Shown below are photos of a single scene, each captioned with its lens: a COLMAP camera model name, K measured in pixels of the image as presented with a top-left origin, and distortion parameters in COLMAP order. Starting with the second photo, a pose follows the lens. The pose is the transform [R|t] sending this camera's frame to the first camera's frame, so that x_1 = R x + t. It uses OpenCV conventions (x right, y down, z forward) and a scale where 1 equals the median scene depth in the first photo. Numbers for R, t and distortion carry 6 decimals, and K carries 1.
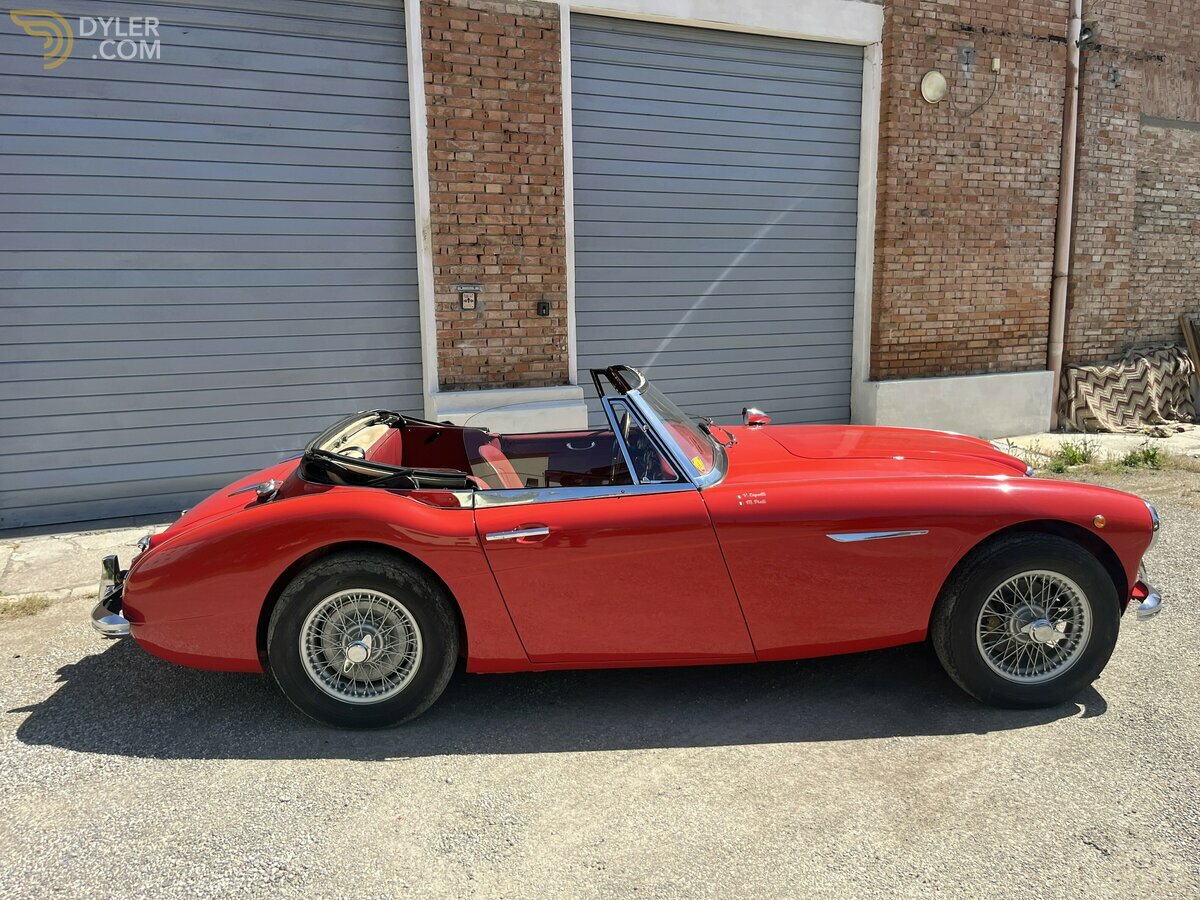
lens RADIAL K [[926.8, 0, 592.2], [0, 926.8, 445.8], [0, 0, 1]] dist [0.059529, -0.091952]
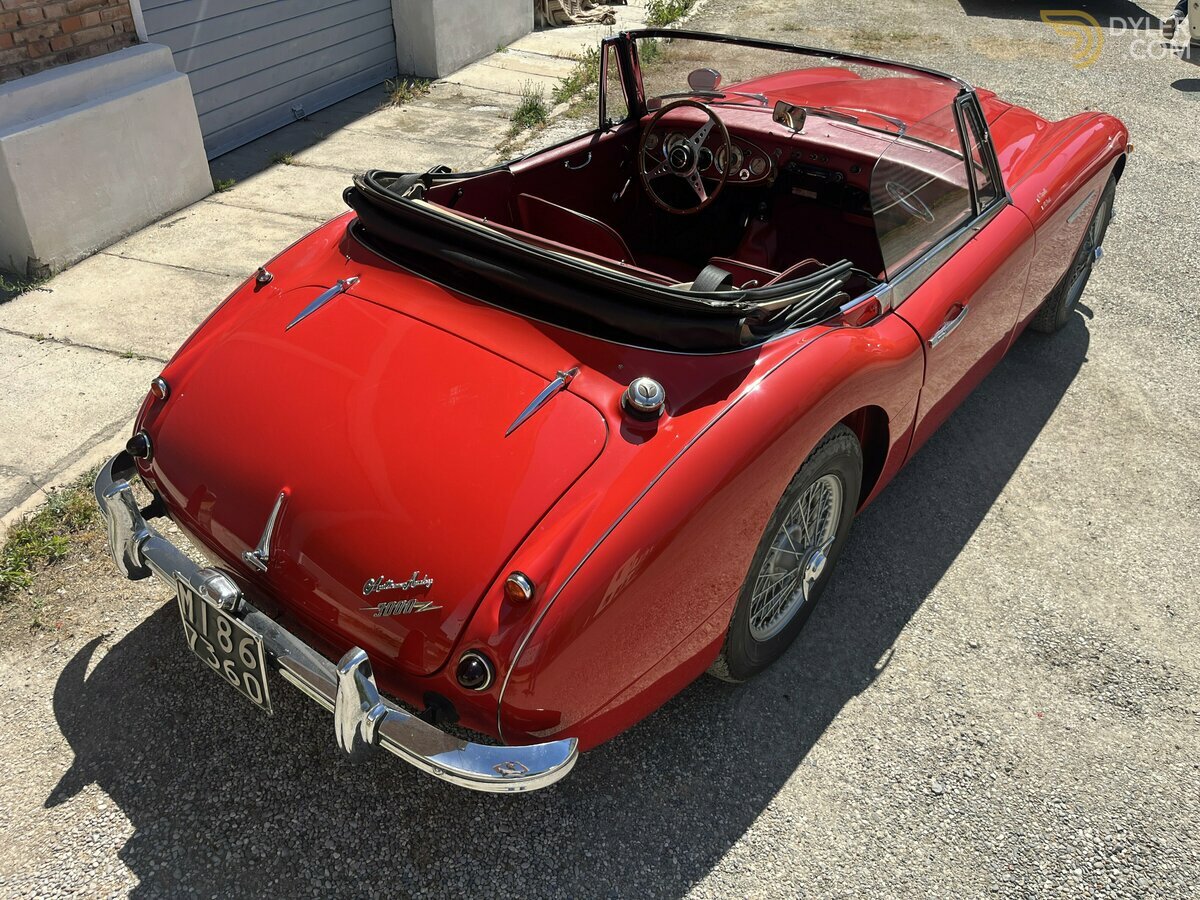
lens RADIAL K [[926.8, 0, 605.0], [0, 926.8, 451.9], [0, 0, 1]] dist [0.059529, -0.091952]
pose [[0.653144, -0.402805, 0.641211, -0.349315], [0.102858, 0.886126, 0.451887, -0.078444], [-0.750216, -0.229193, 0.620199, 0.337995]]
